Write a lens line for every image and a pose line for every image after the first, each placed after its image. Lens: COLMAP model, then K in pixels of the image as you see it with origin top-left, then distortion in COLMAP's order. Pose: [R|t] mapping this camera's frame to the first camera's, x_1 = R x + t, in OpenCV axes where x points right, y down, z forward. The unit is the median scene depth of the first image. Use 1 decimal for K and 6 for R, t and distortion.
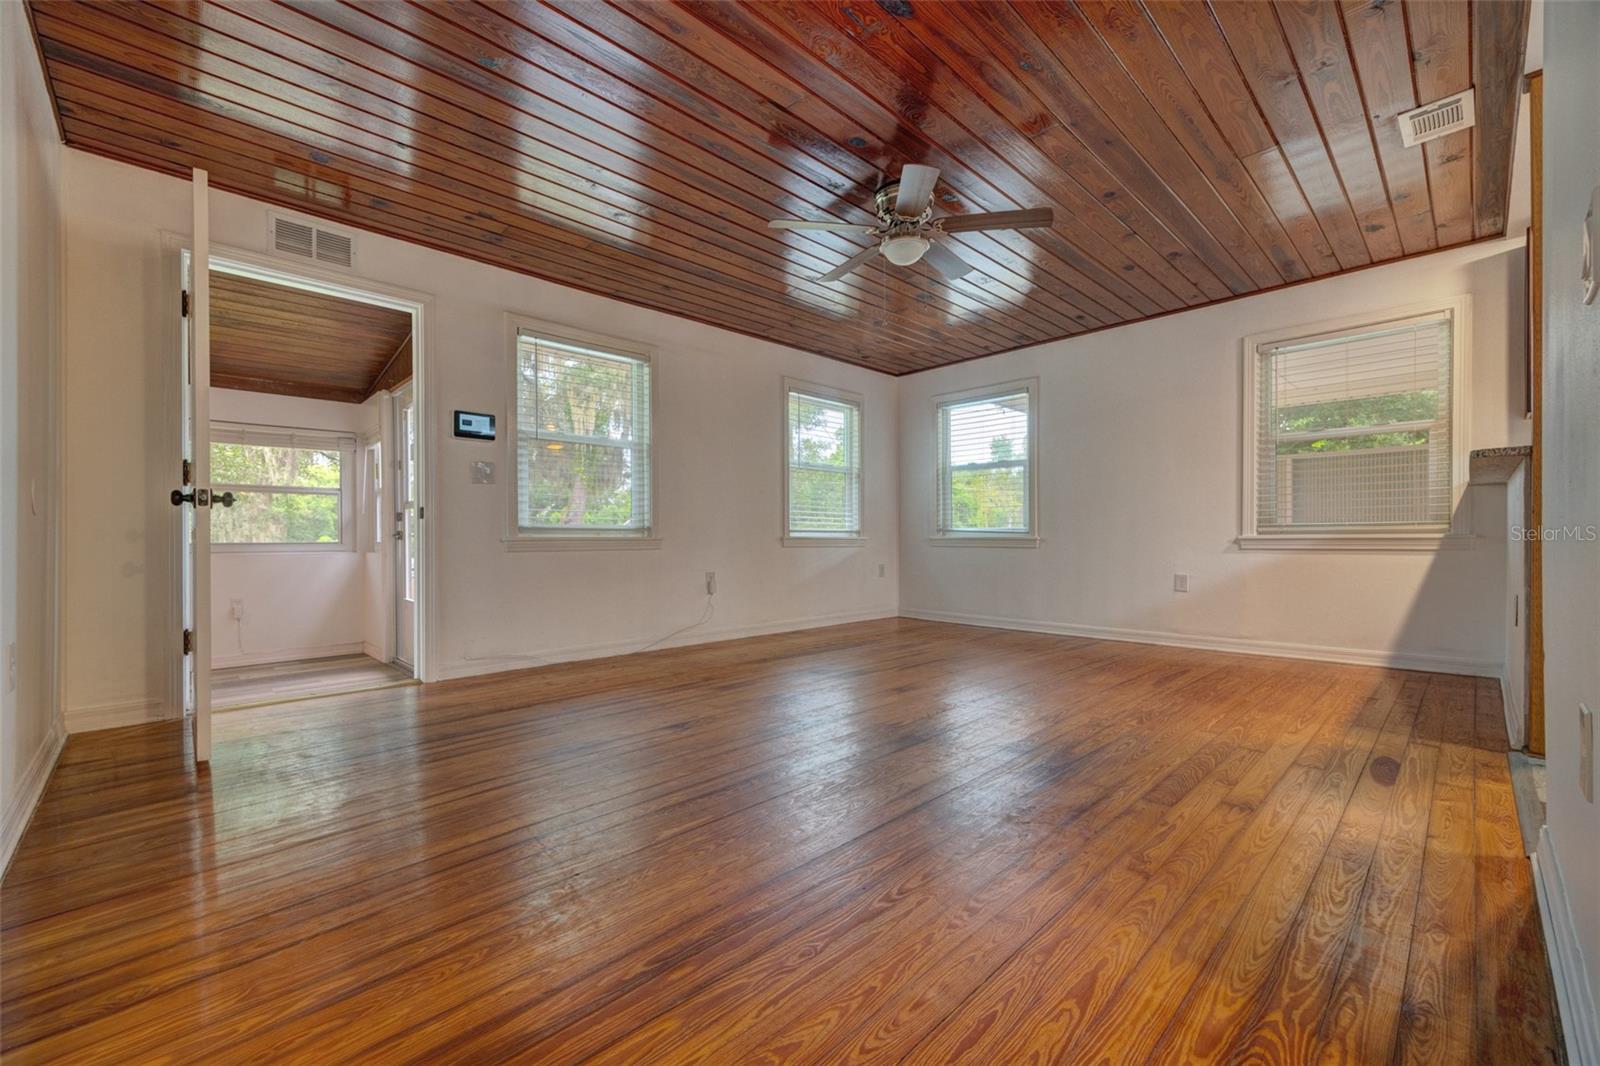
lens RADIAL K [[625.4, 0, 807.1], [0, 625.4, 540.4], [0, 0, 1]] dist [-0.001190, 0.000030]
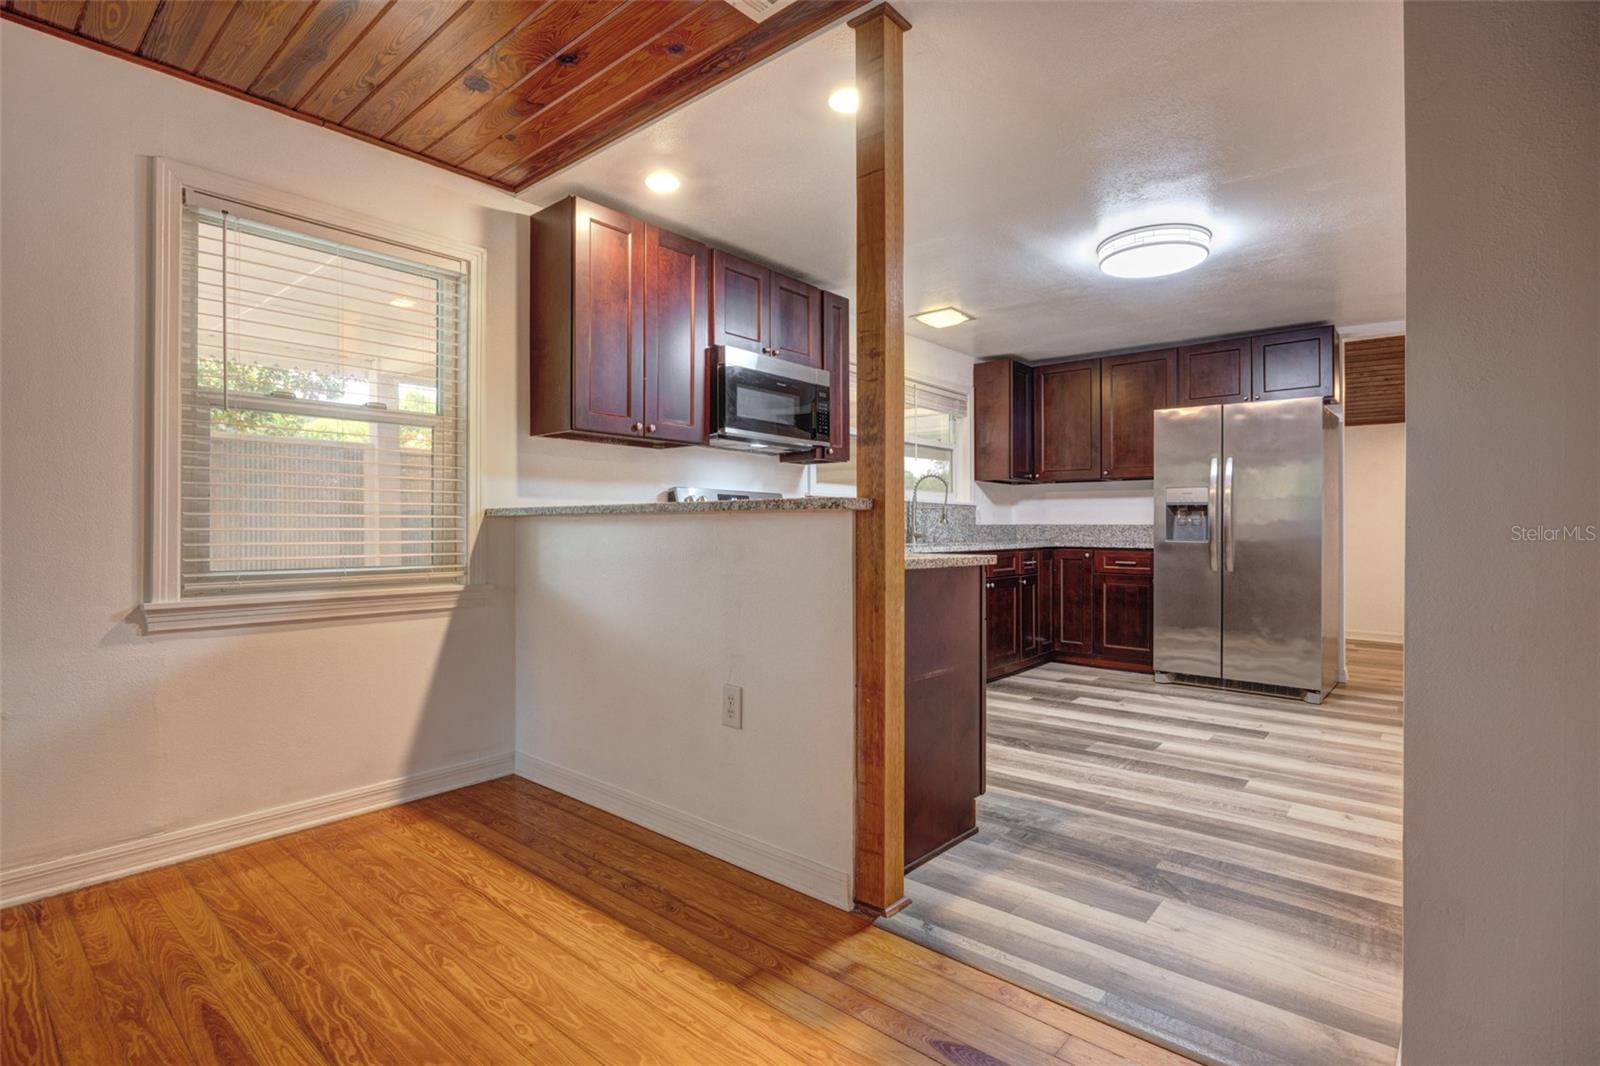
lens RADIAL K [[774.2, 0, 789.8], [0, 774.2, 530.7], [0, 0, 1]] dist [-0.012349, 0.000052]
pose [[-0.063965, -0.001895, 0.997950, 0.126219], [-0.004978, 0.999986, 0.001580, -0.062231], [-0.997940, -0.004867, -0.063974, 0.587357]]
